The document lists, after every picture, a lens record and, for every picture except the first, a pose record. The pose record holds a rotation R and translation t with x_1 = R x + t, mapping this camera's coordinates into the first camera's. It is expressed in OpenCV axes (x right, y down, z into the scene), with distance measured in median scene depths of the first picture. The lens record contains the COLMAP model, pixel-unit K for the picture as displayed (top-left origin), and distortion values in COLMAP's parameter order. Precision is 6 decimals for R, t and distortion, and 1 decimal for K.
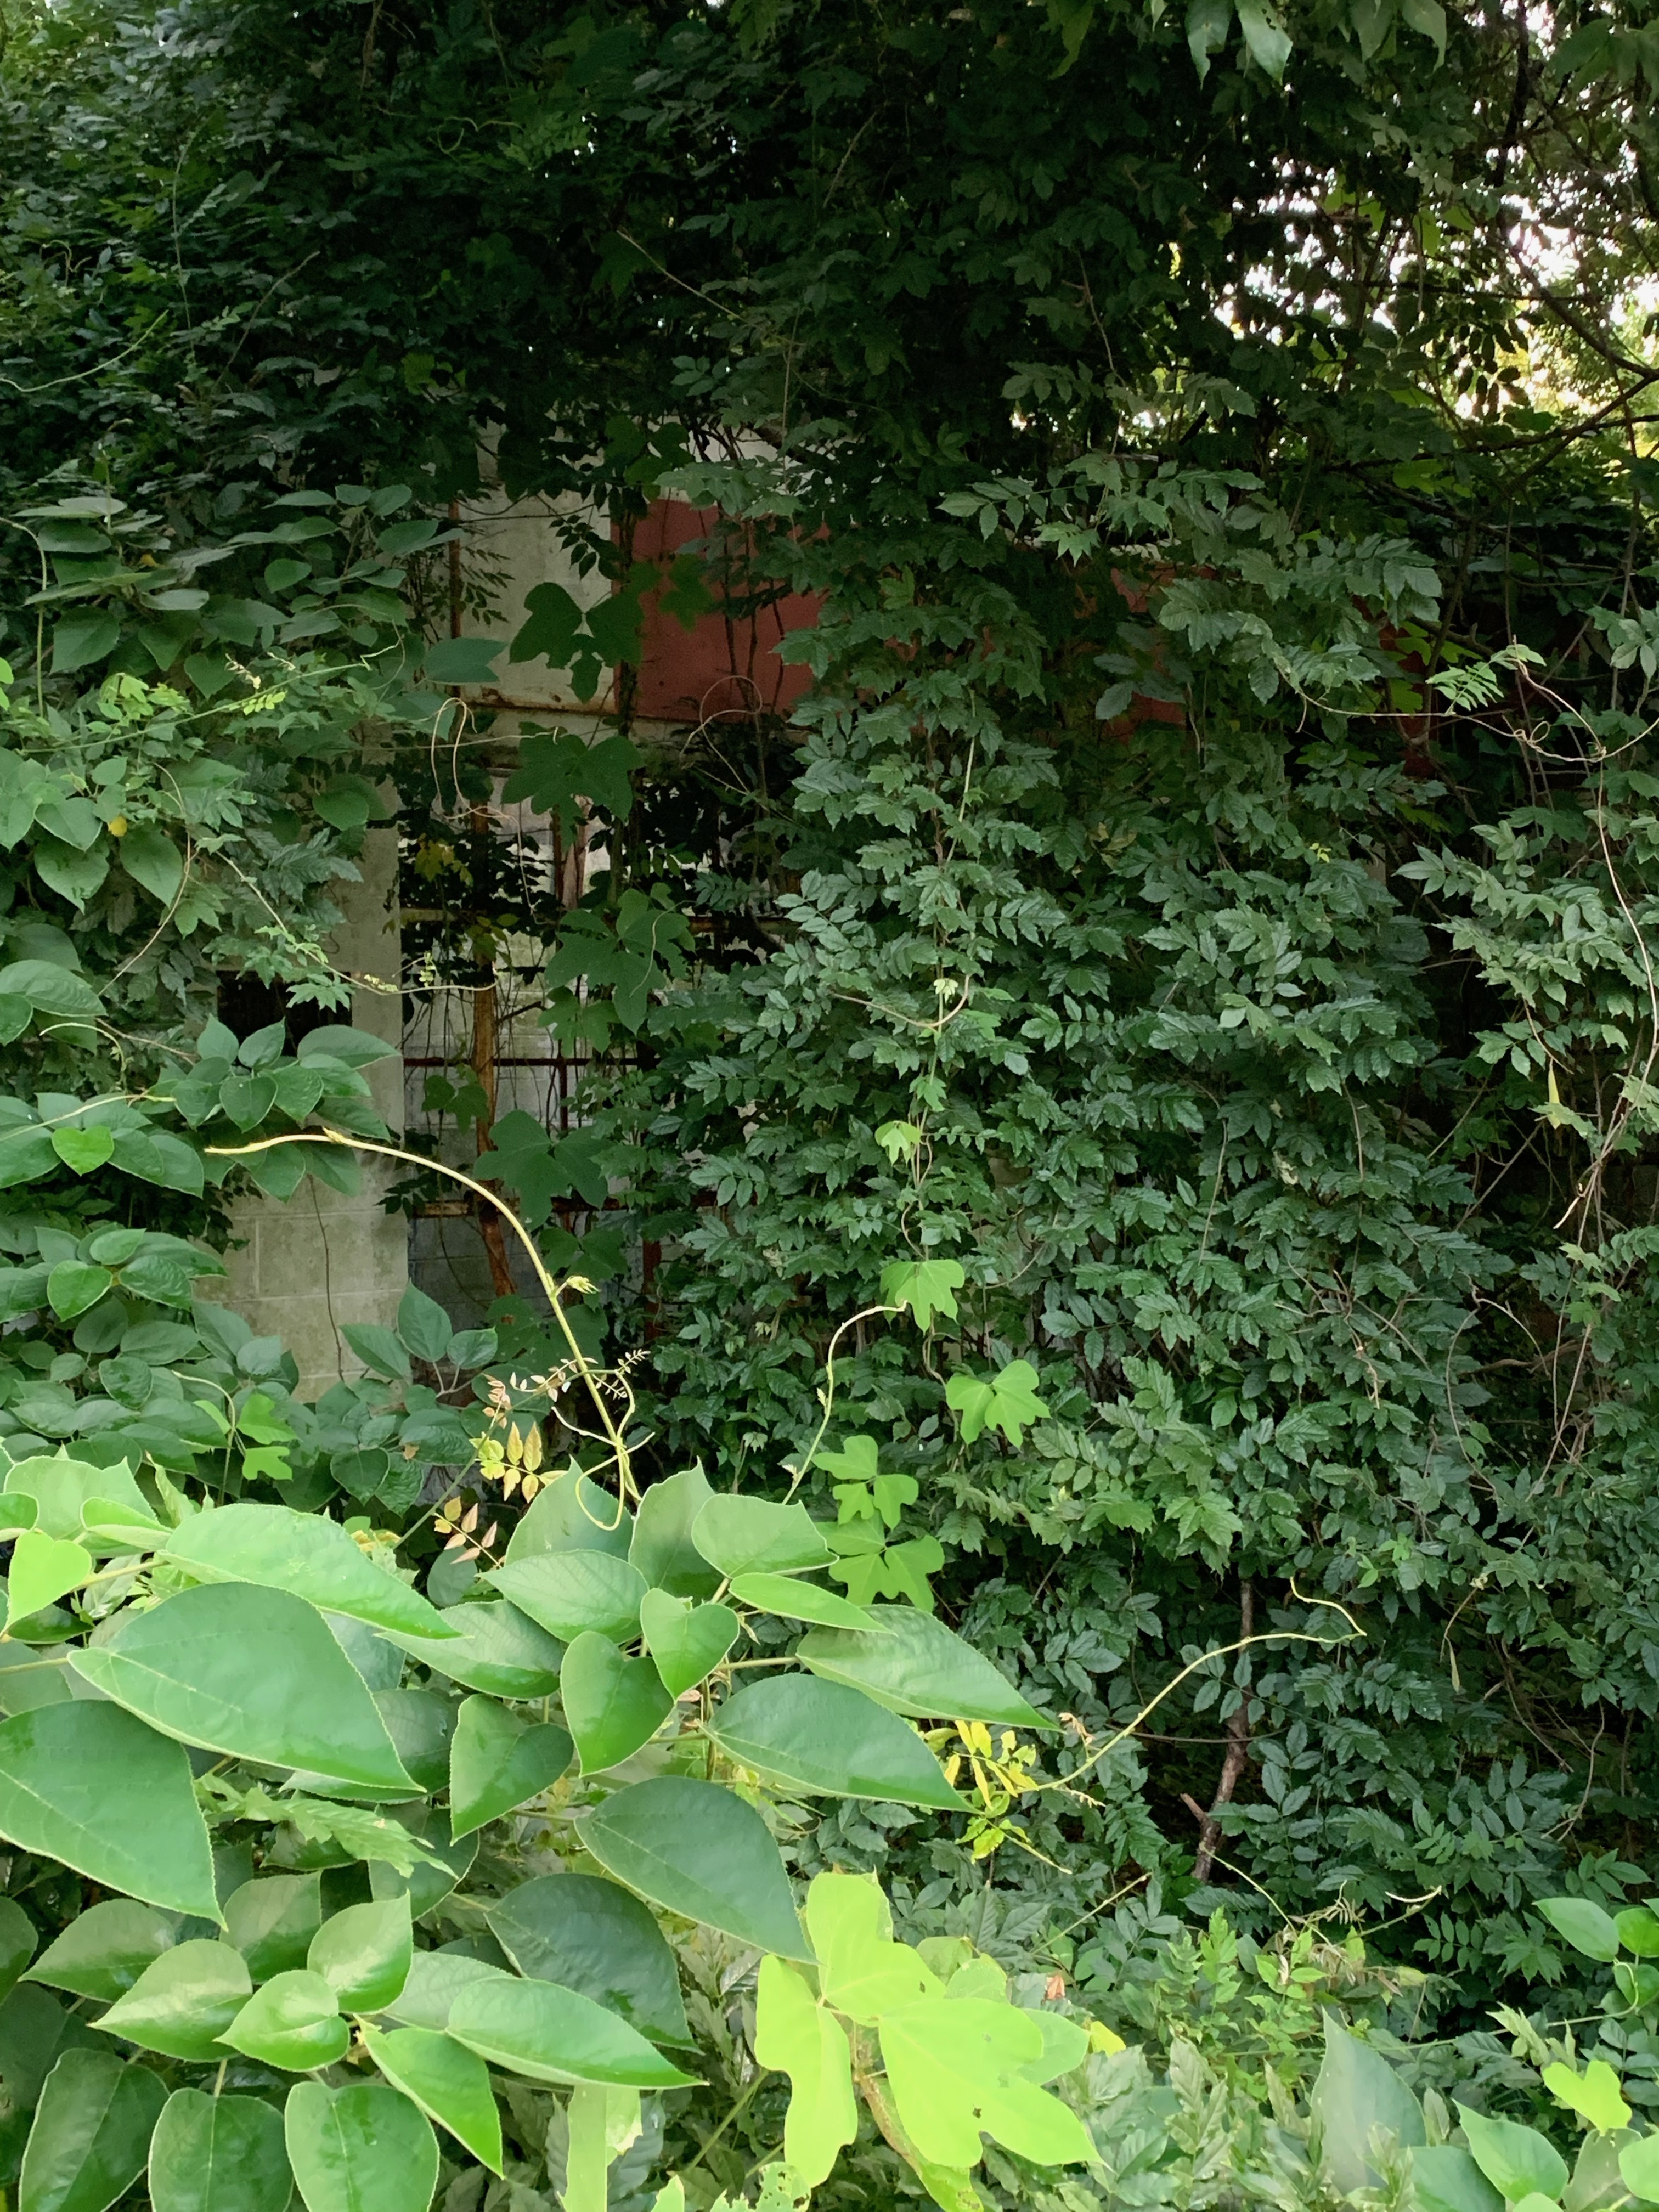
lens RADIAL K [[2449.1, 0, 829.5], [0, 2449.1, 1106.0], [0, 0, 1]] dist [0.166581, -0.517817]
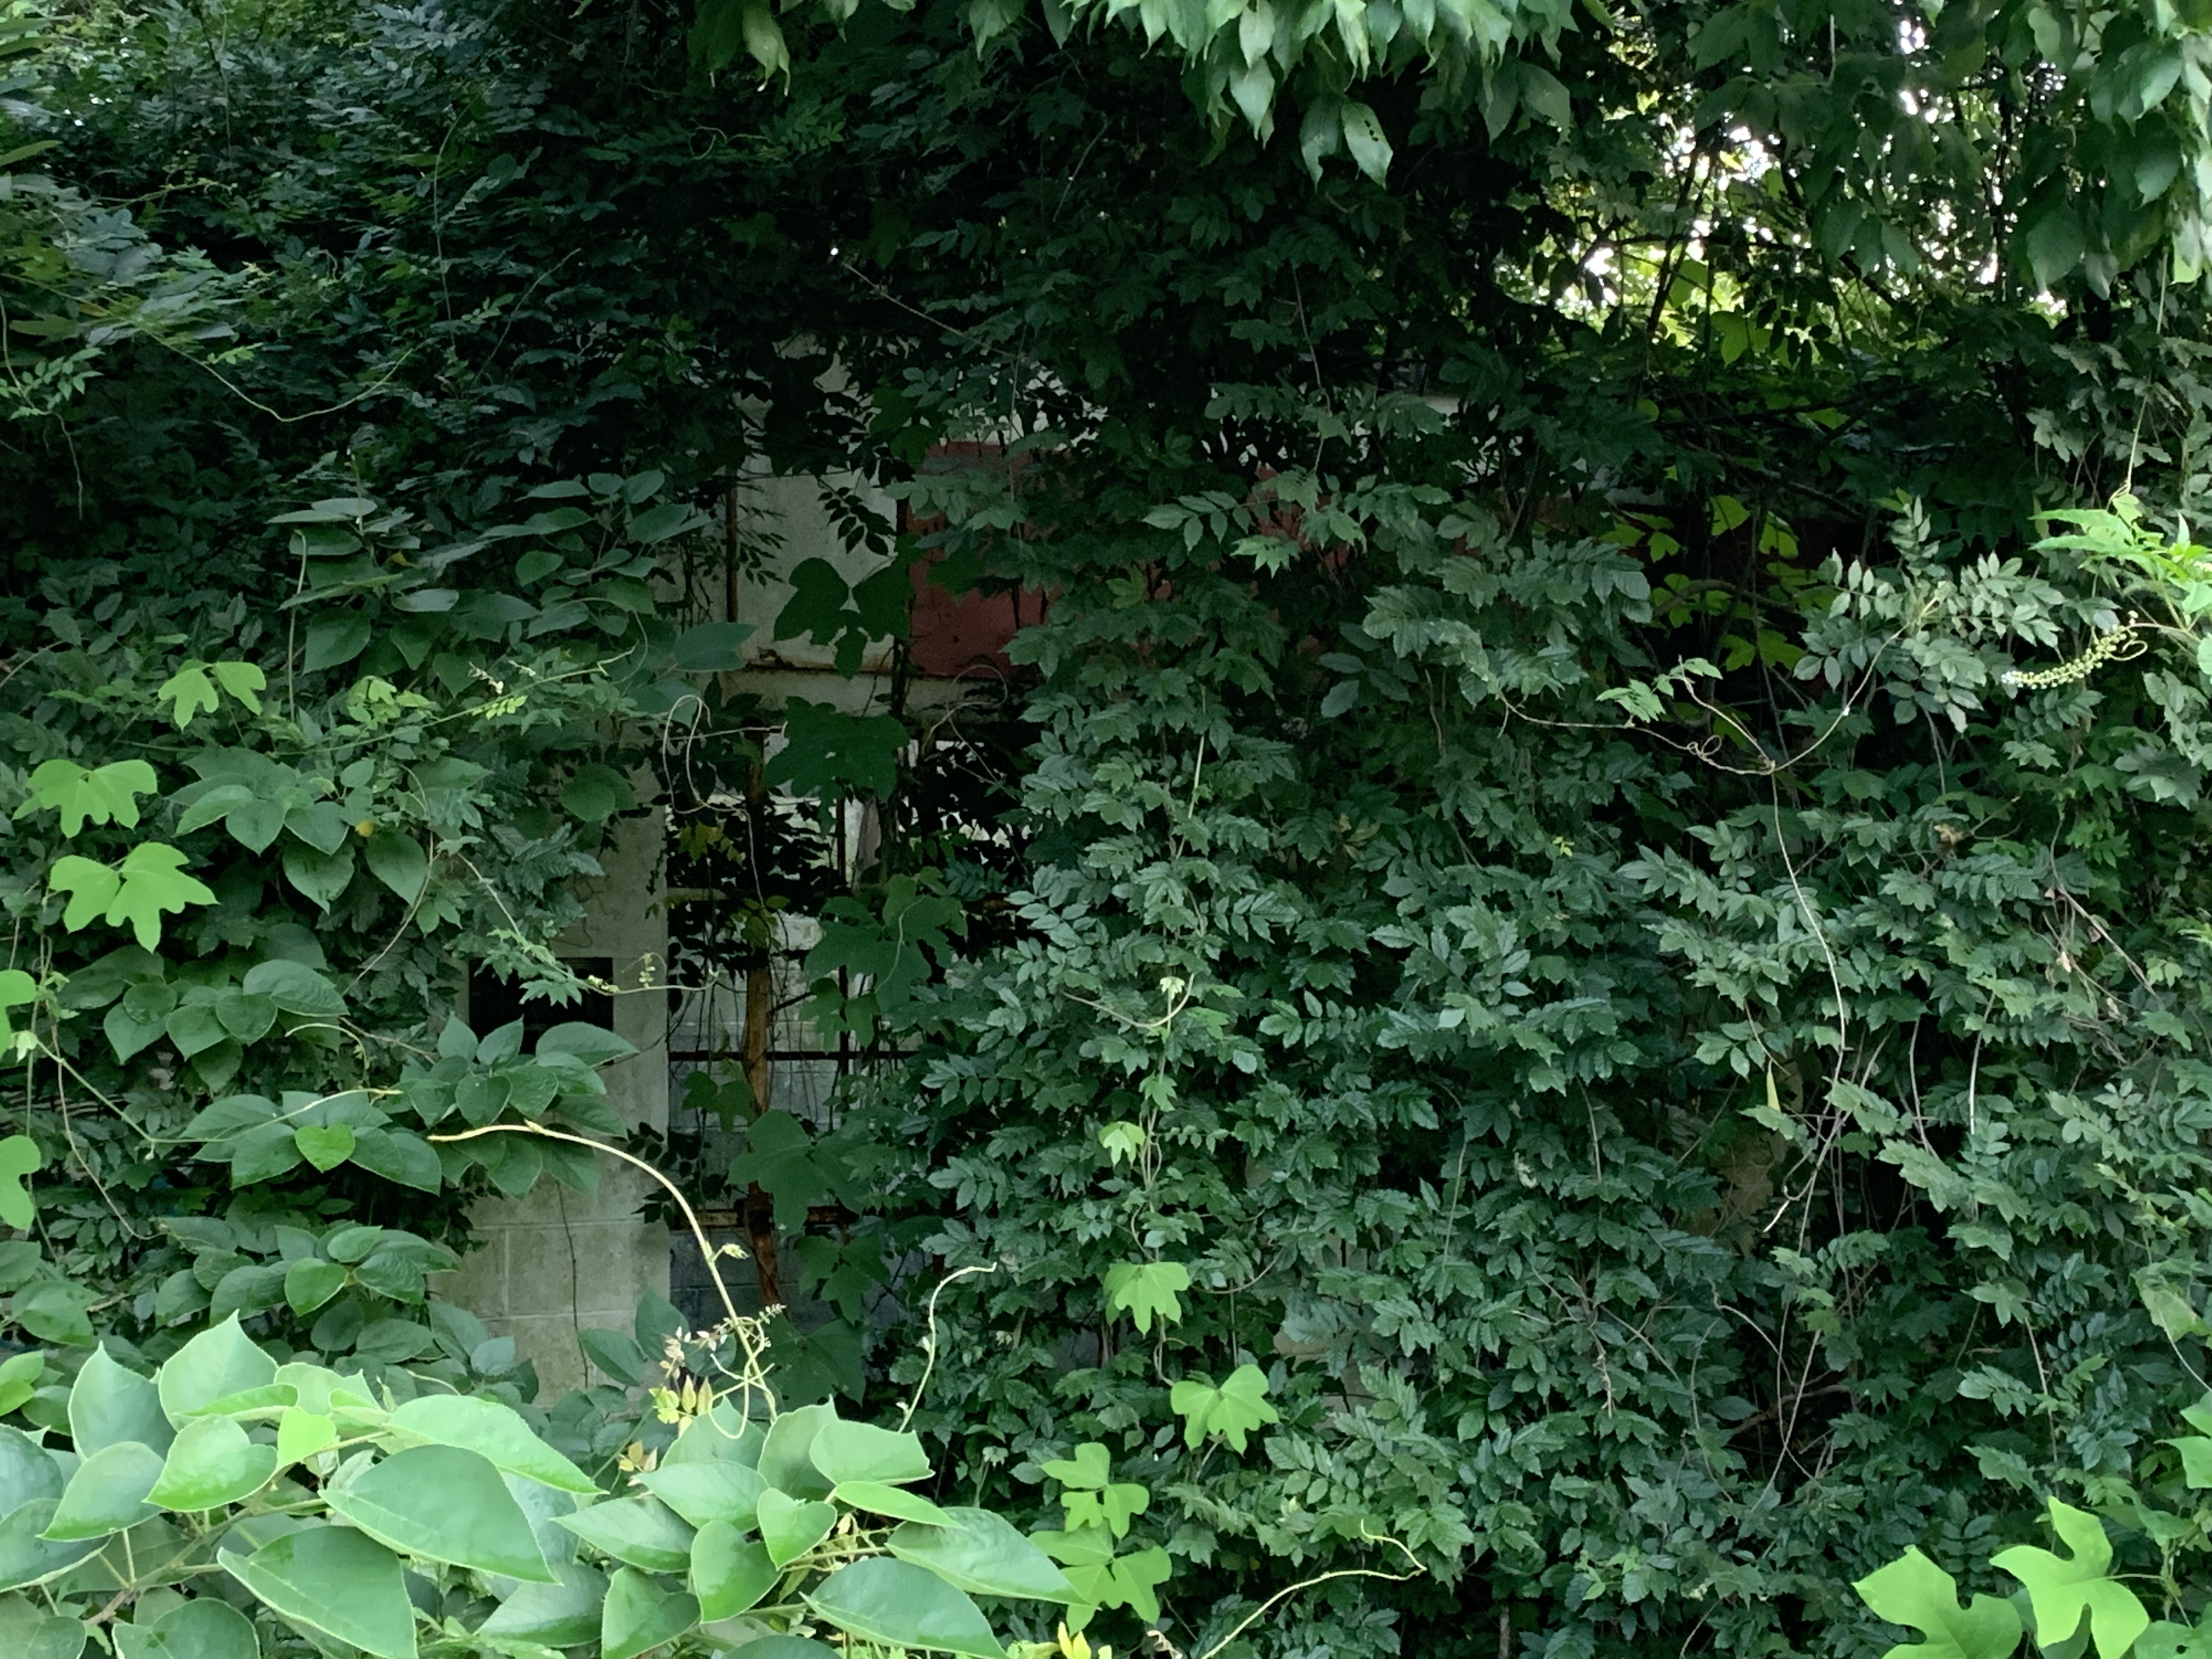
lens RADIAL K [[3550.0, 0, 1106.0], [0, 3550.0, 829.5], [0, 0, 1]] dist [0.047143, 0.016764]
pose [[0.996102, -0.004734, -0.088079, 0.144534], [-0.001707, 0.997337, -0.072906, -0.006555], [0.088189, 0.072772, 0.993442, -0.423091]]
